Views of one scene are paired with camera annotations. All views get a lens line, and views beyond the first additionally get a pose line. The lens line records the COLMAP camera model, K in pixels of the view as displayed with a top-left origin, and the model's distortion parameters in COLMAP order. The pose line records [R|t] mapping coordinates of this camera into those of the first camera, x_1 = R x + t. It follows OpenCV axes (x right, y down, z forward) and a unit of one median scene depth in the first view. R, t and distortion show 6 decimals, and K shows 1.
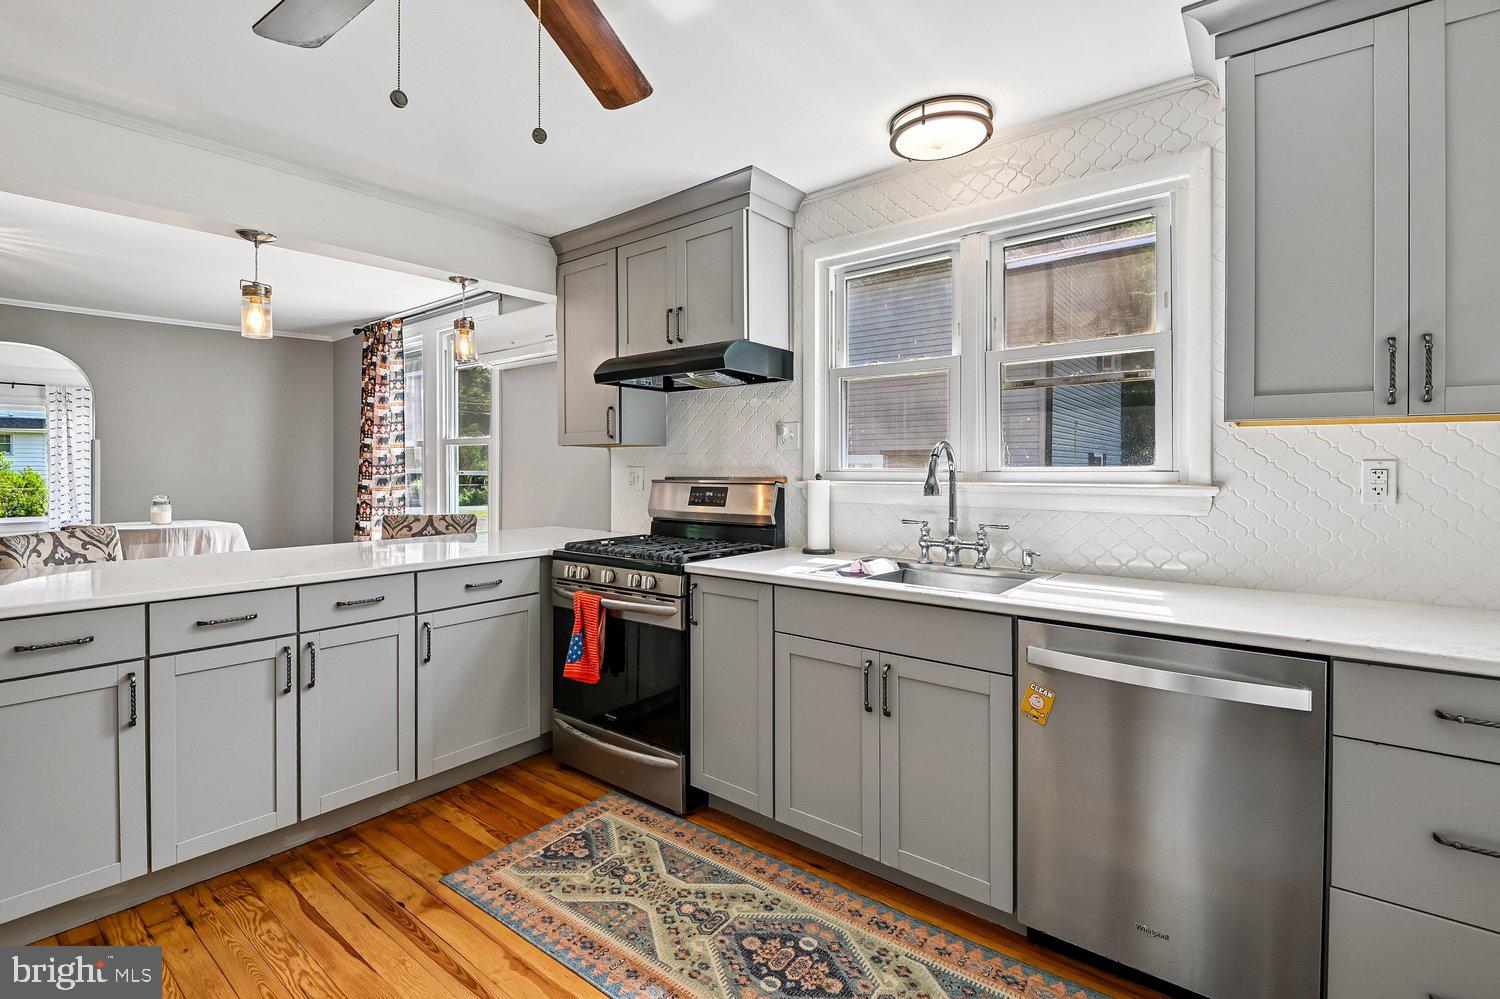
lens RADIAL K [[679.8, 0, 726.9], [0, 679.8, 467.3], [0, 0, 1]] dist [0.011833, -0.002961]
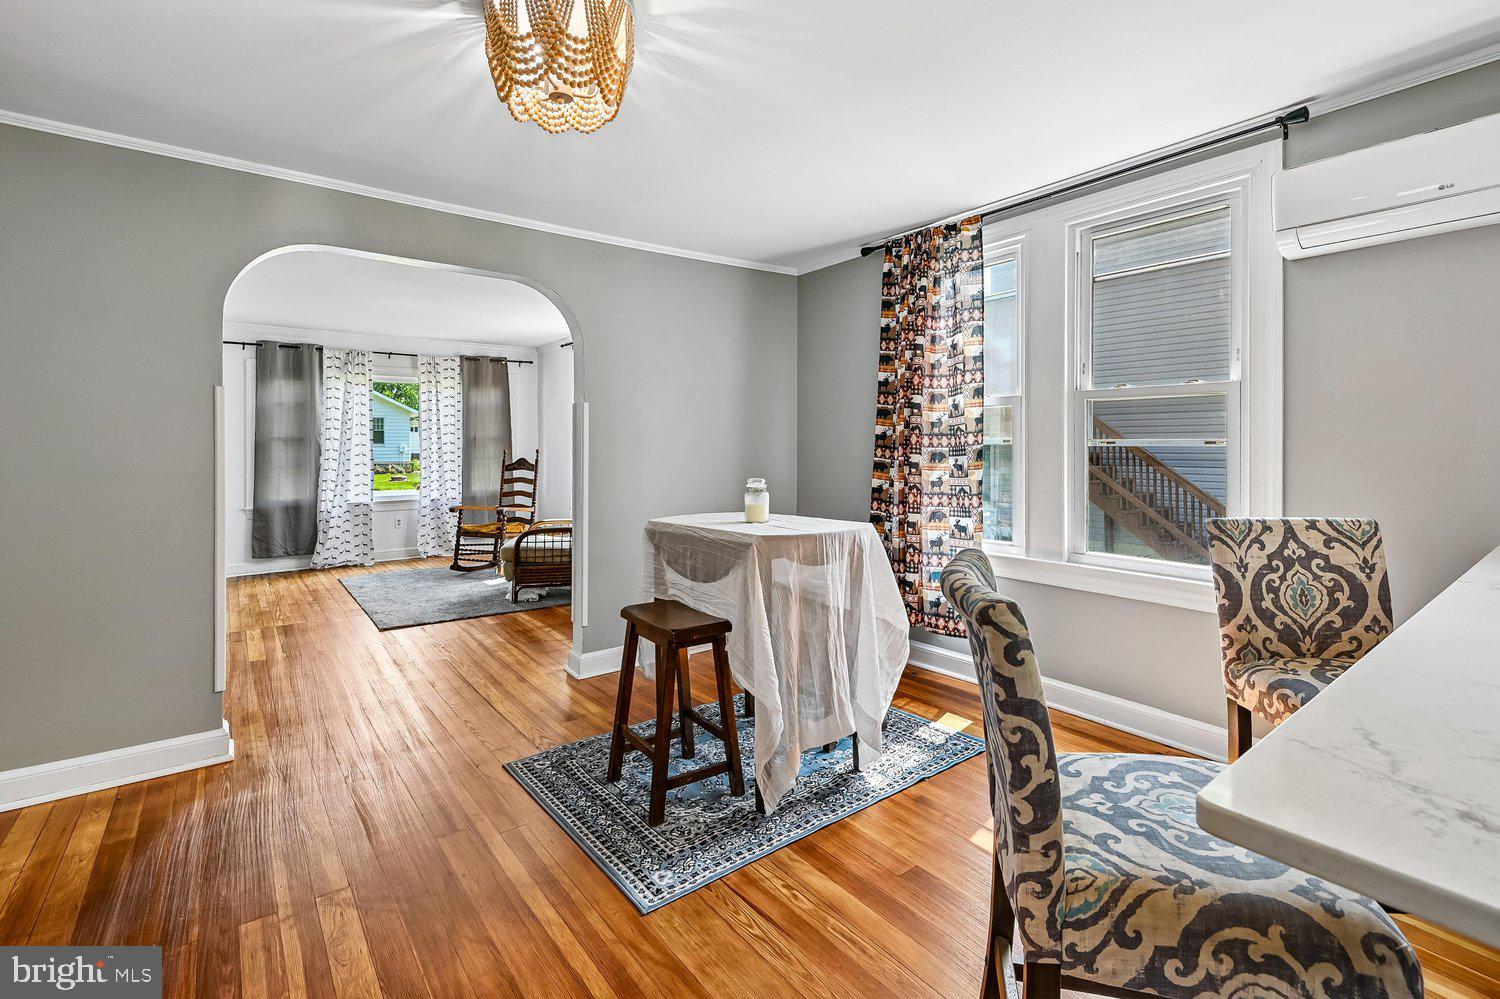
lens RADIAL K [[687.4, 0, 733.5], [0, 687.4, 423.5], [0, 0, 1]] dist [0.006383, -0.000925]
pose [[0.973634, -0.012957, -0.227748, -1.130832], [0.006720, 0.999581, -0.028142, 0.010677], [0.228018, 0.025869, 0.973313, 0.567261]]
